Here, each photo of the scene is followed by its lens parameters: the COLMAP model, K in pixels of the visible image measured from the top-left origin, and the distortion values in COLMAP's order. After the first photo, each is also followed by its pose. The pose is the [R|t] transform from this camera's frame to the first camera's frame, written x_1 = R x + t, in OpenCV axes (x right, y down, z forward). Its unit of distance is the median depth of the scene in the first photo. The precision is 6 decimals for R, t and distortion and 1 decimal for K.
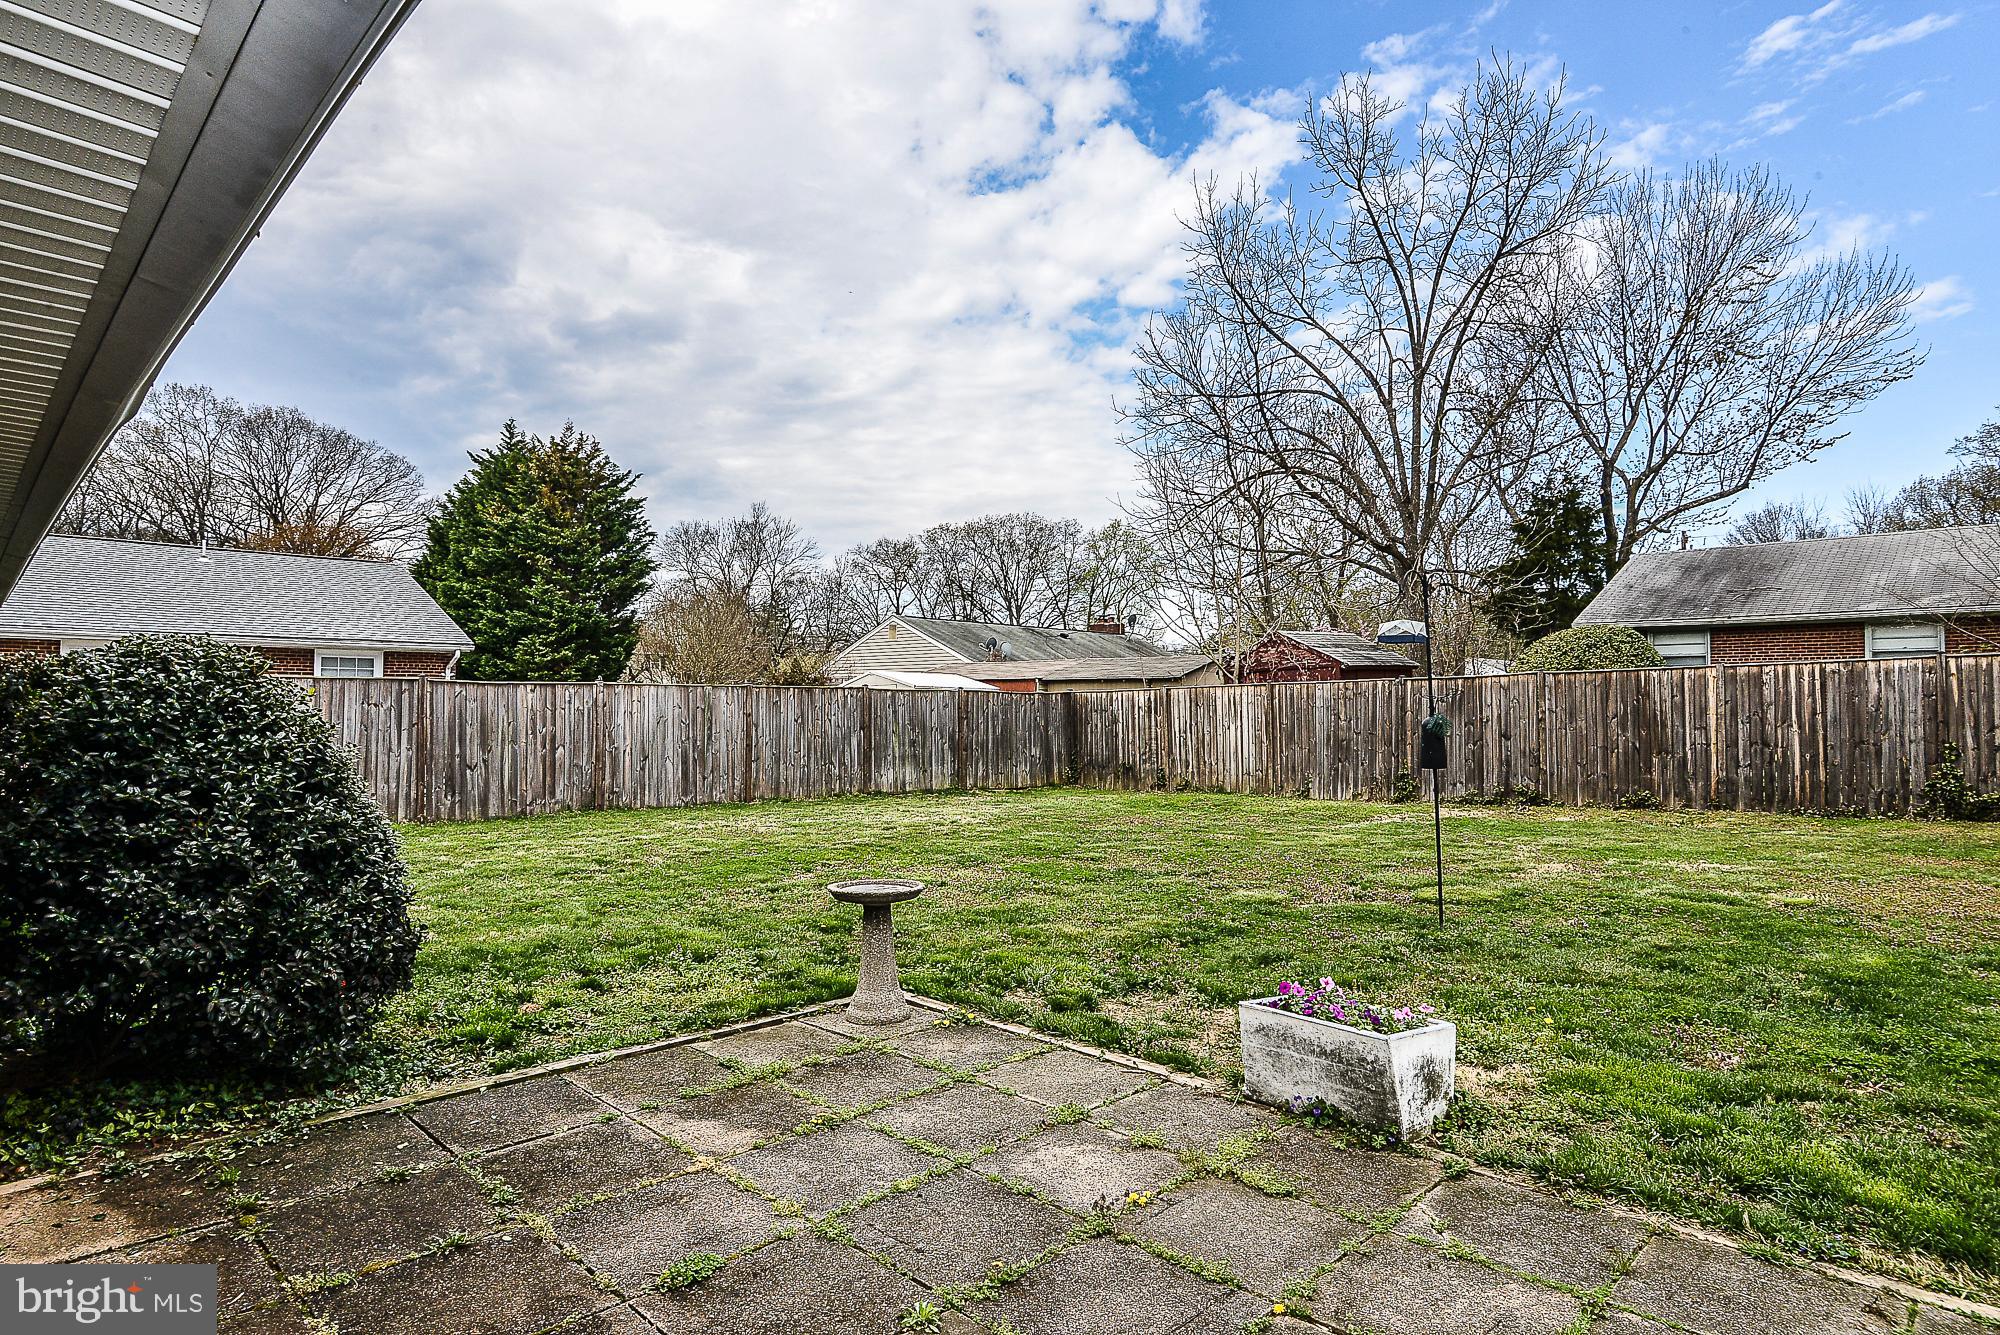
lens RADIAL K [[1080.4, 0, 998.0], [0, 1080.4, 666.5], [0, 0, 1]] dist [-0.010522, -0.000115]
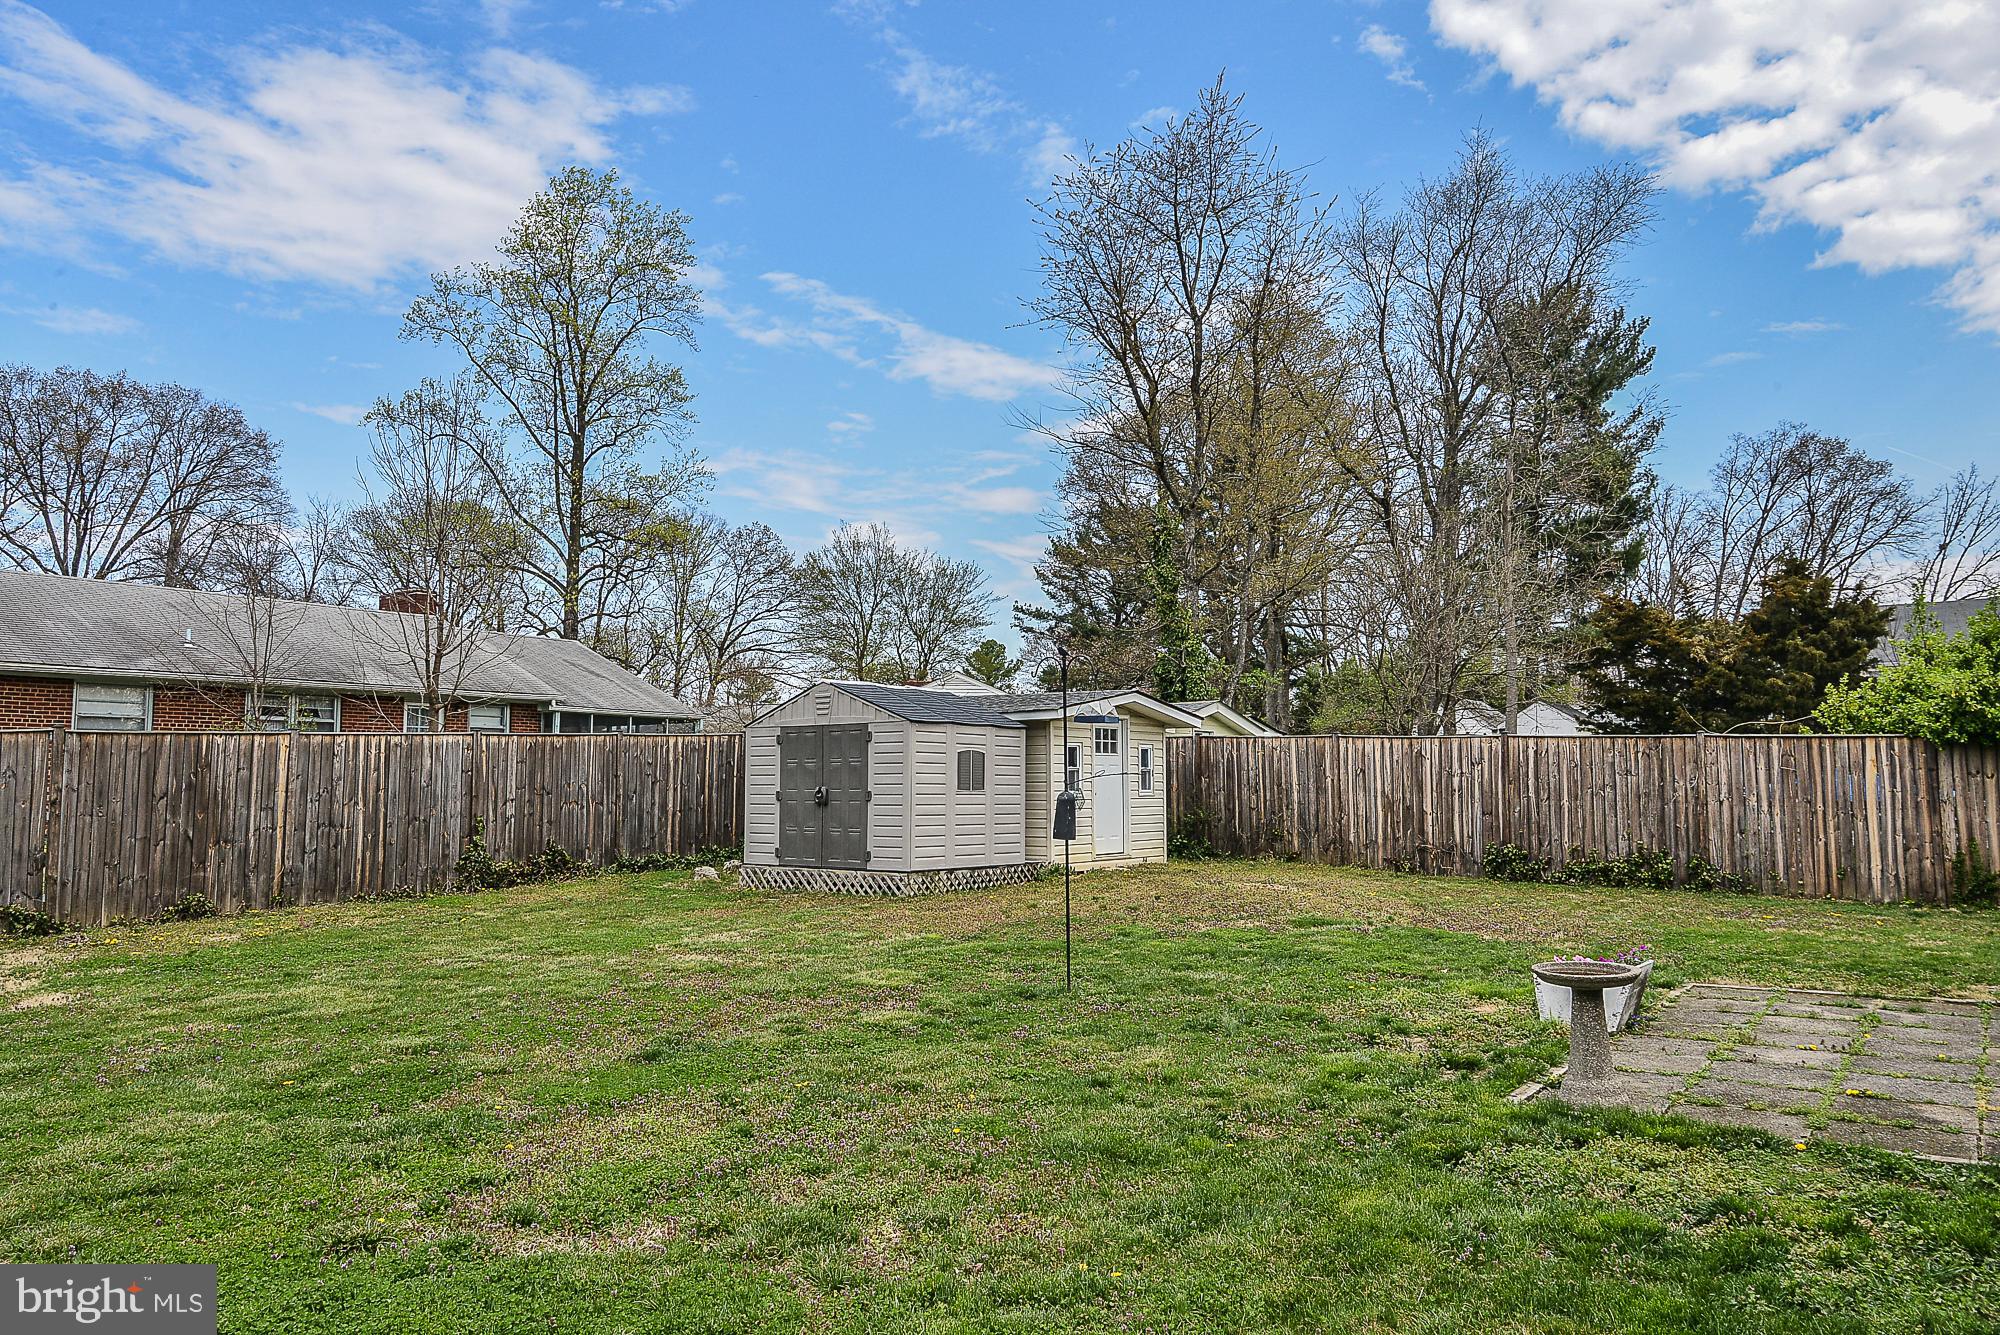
lens RADIAL K [[1339.2, 0, 989.8], [0, 1339.2, 671.2], [0, 0, 1]] dist [-0.001722, -0.001466]
pose [[-0.135219, 0.080338, 0.987553, -0.338662], [-0.035607, 0.995670, -0.085874, 0.016677], [-0.990176, -0.046775, -0.131773, 0.470861]]
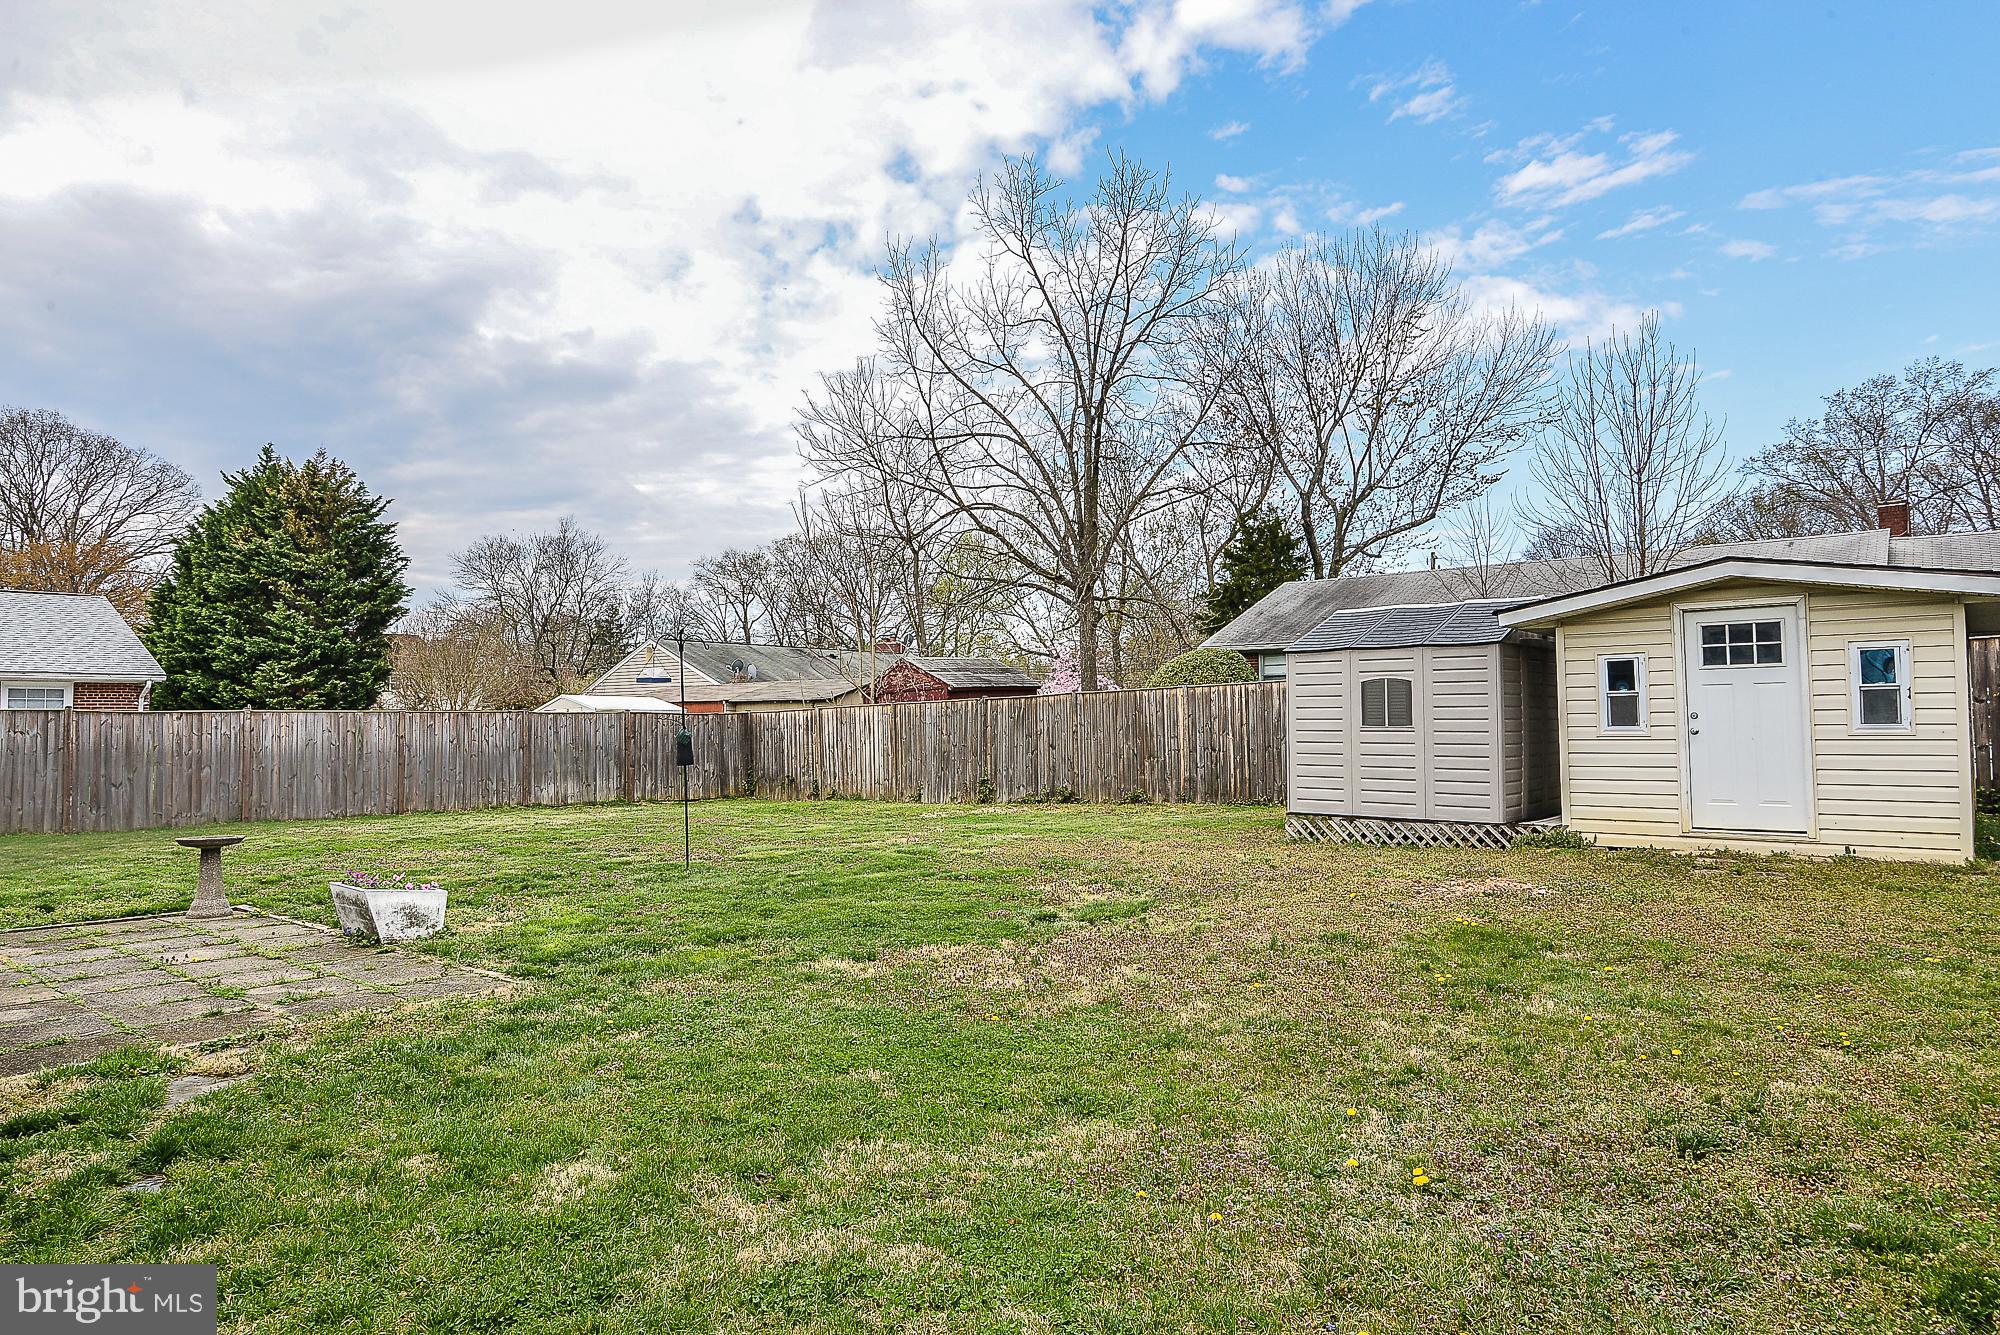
lens RADIAL K [[1156.3, 0, 987.6], [0, 1156.3, 659.8], [0, 0, 1]] dist [-0.001006, -0.001797]
pose [[0.996098, -0.007983, 0.087898, 0.255213], [0.009665, 0.999778, -0.018730, -0.006854], [-0.087729, 0.019506, 0.995953, -0.242857]]
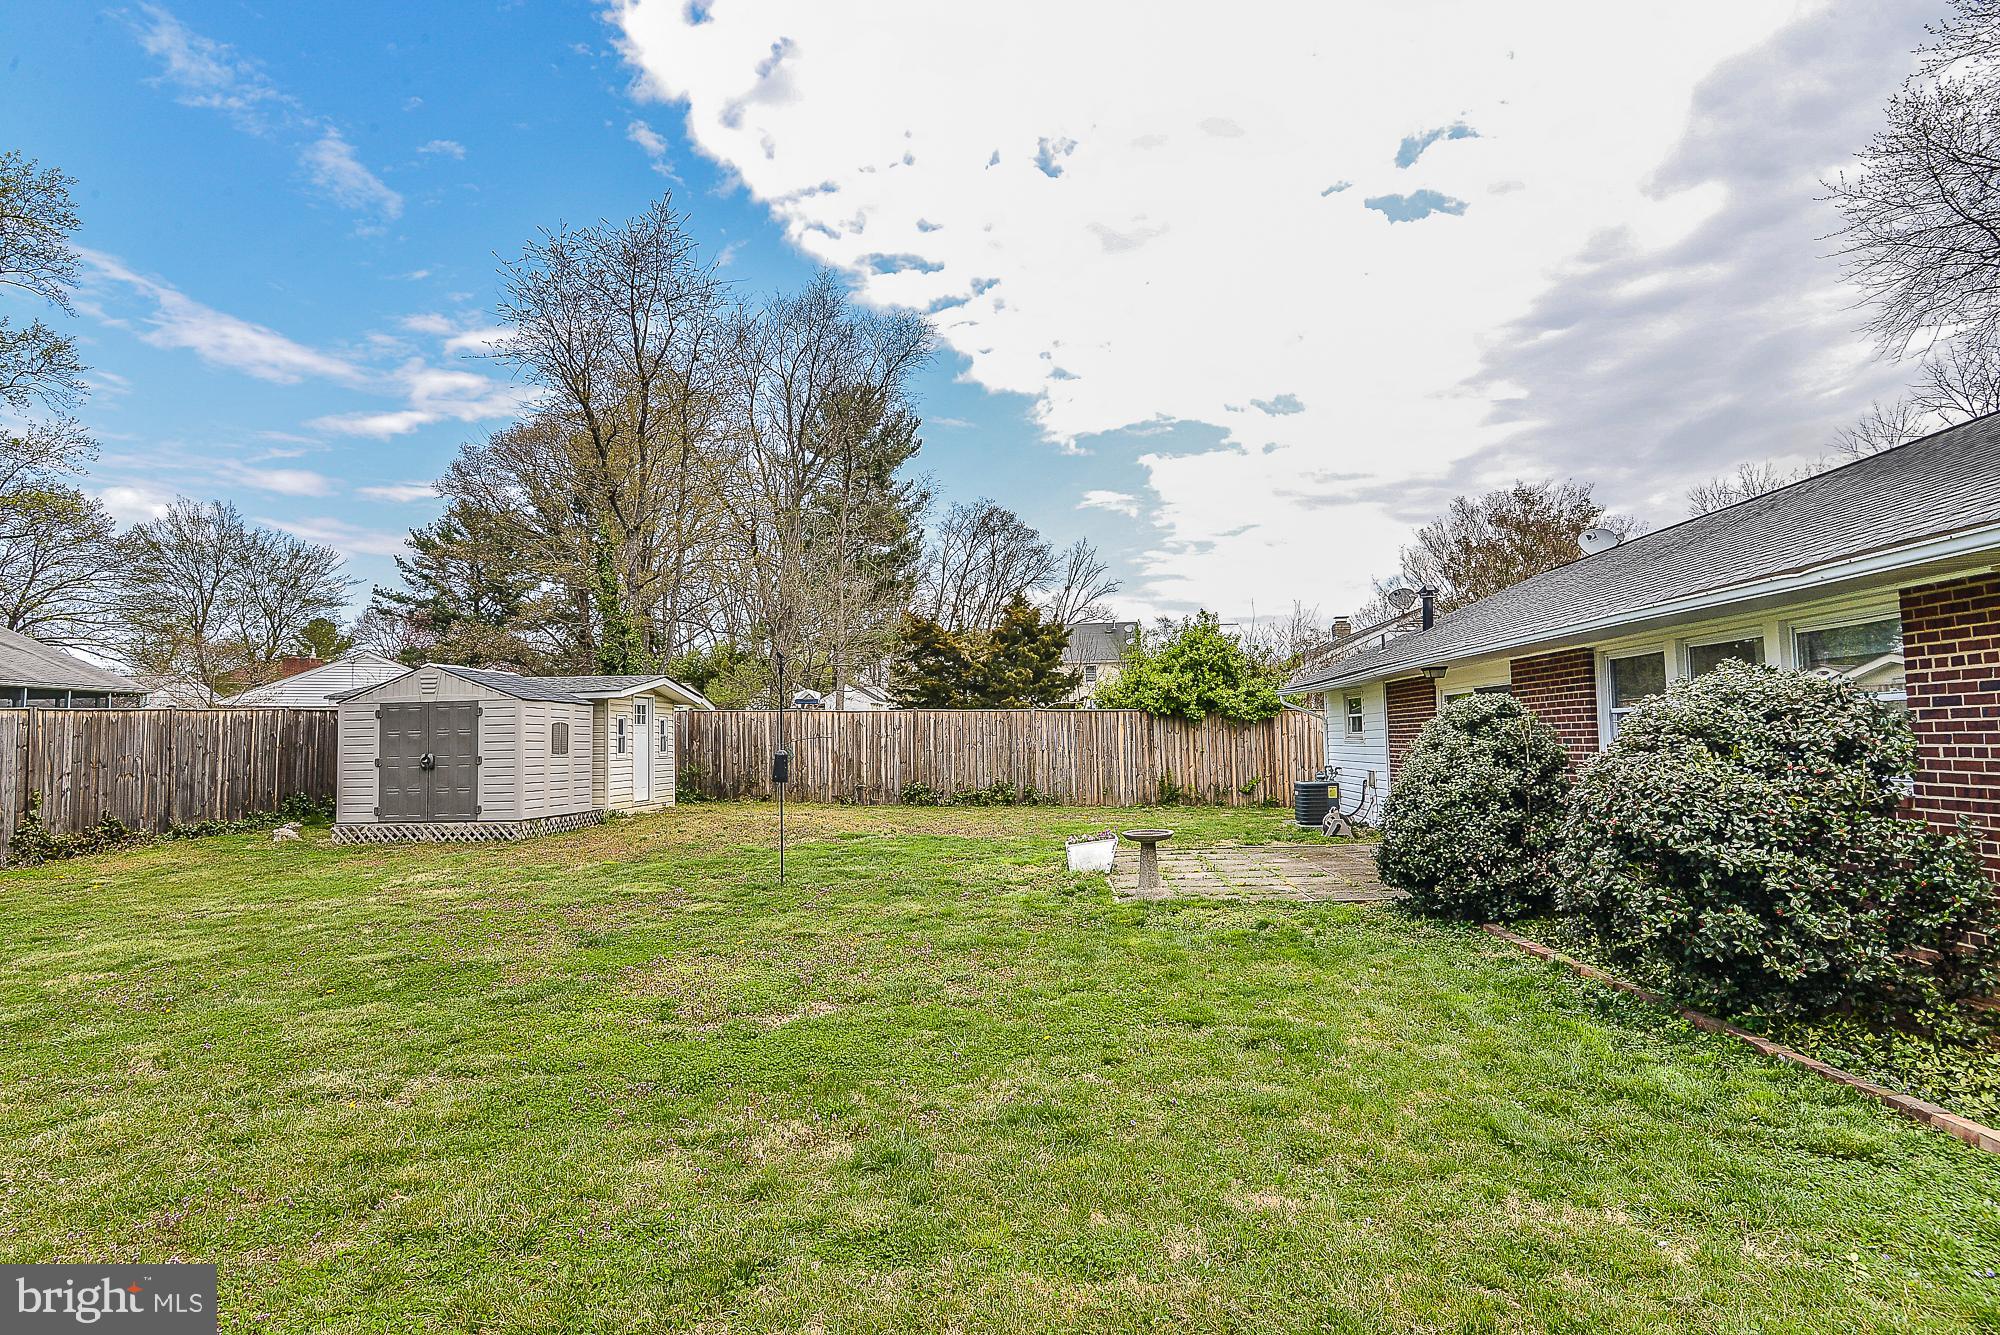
lens RADIAL K [[1080.4, 0, 986.9], [0, 1080.4, 678.6], [0, 0, 1]] dist [-0.010522, -0.000115]
pose [[-0.650376, 0.053269, 0.757743, -0.370929], [-0.009706, 0.996874, -0.078411, 0.023667], [-0.759551, -0.058351, -0.647826, 0.674299]]
